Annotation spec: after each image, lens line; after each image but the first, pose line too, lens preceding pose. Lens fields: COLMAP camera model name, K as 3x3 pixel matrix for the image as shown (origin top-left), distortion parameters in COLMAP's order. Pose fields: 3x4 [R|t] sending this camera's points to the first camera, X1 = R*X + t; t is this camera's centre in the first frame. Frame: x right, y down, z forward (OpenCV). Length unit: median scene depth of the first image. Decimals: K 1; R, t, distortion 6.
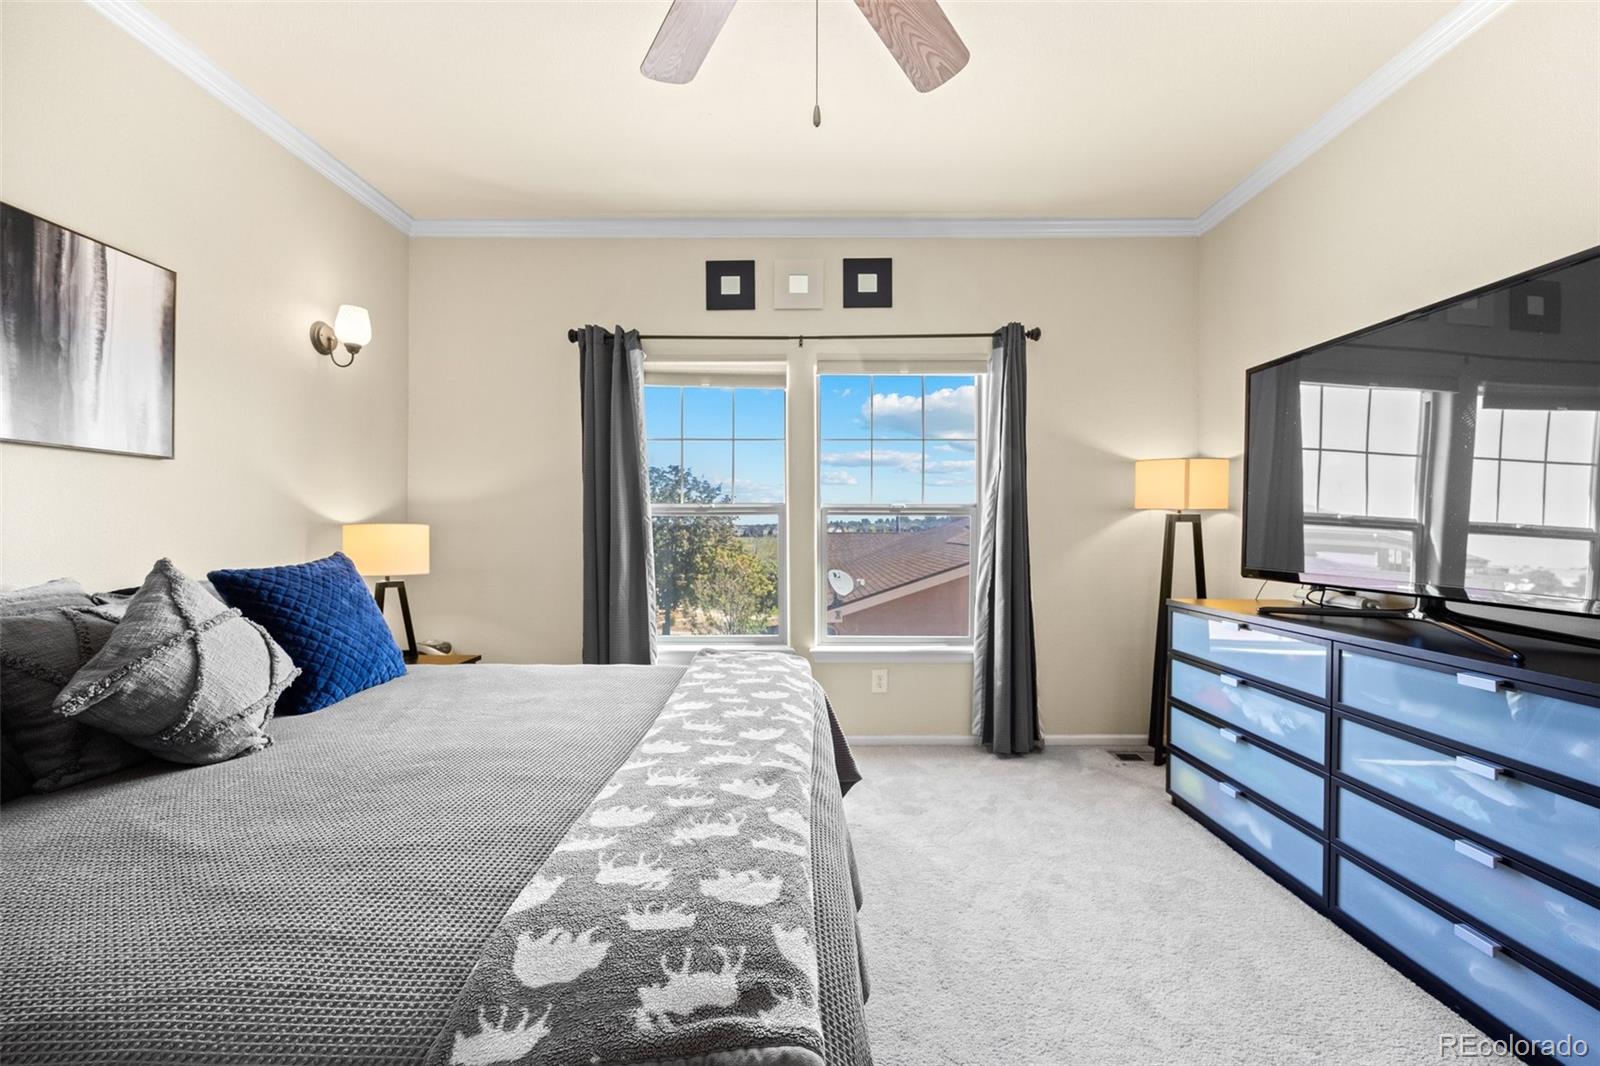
lens RADIAL K [[650.8, 0, 813.2], [0, 650.8, 533.0], [0, 0, 1]] dist [-0.000998, -0.000483]
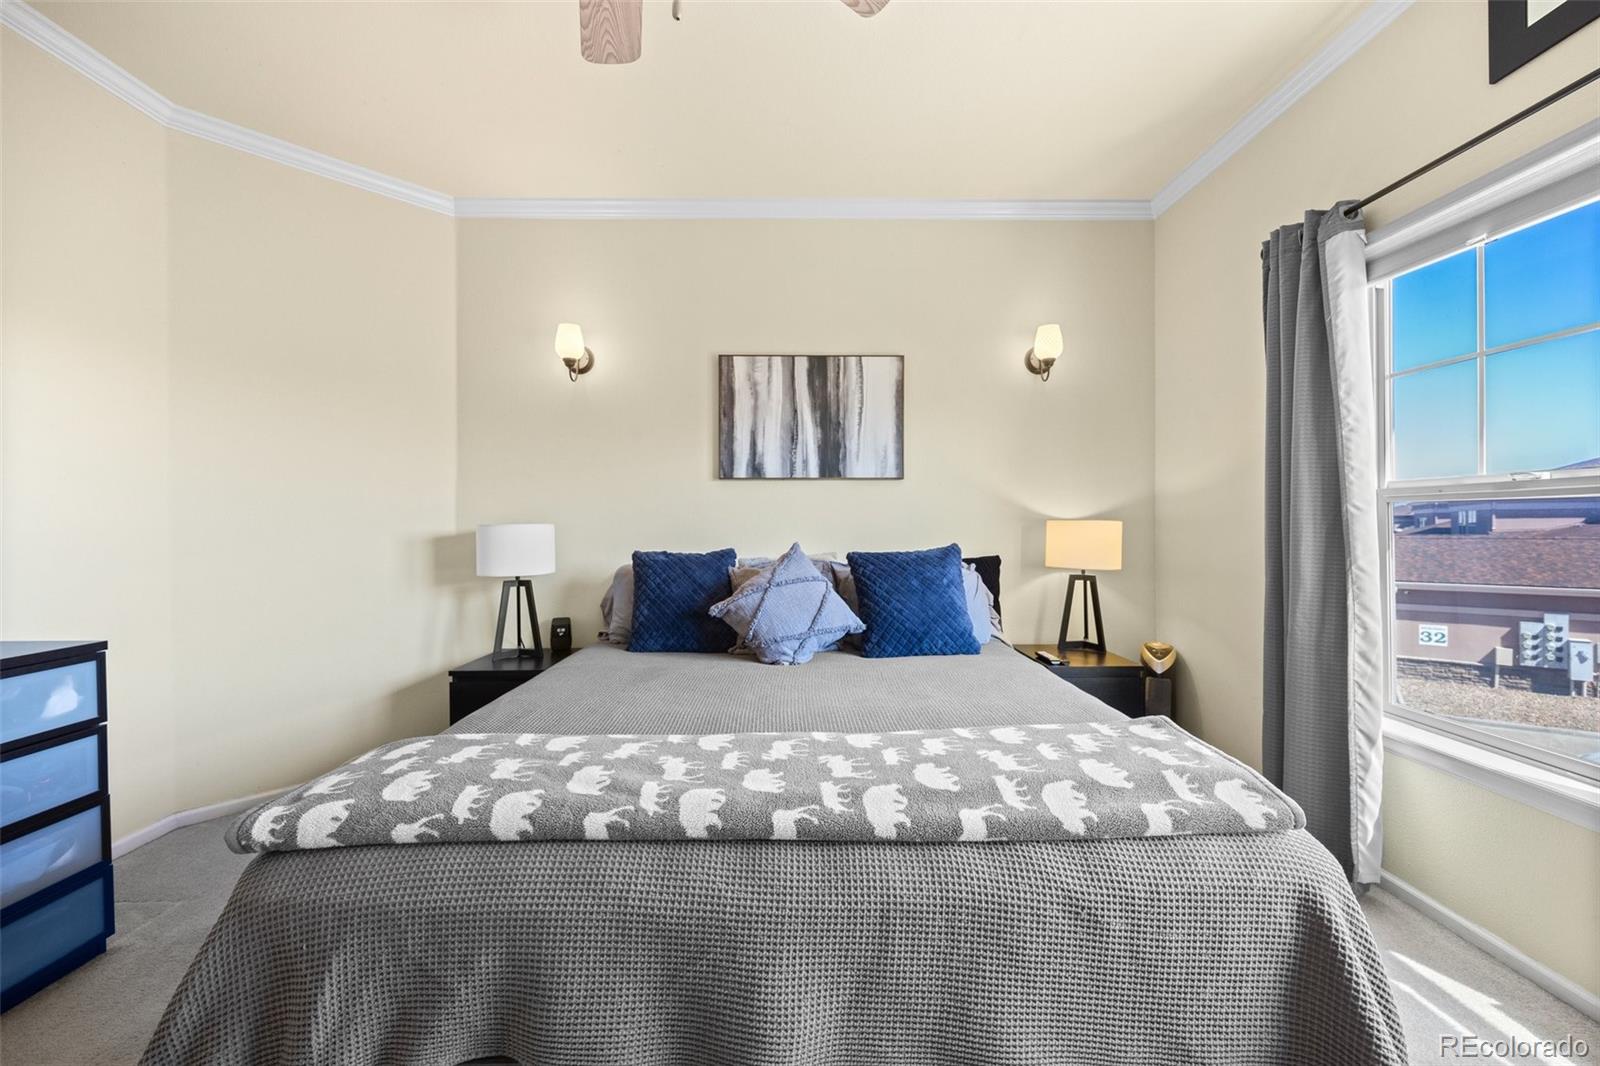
lens RADIAL K [[650.8, 0, 813.7], [0, 650.8, 529.6], [0, 0, 1]] dist [-0.000998, -0.000483]
pose [[-0.001546, 0.010669, -0.999942, 0.642879], [-0.005348, 0.999929, 0.010677, -0.011552], [0.999985, 0.005364, -0.001489, 0.937692]]
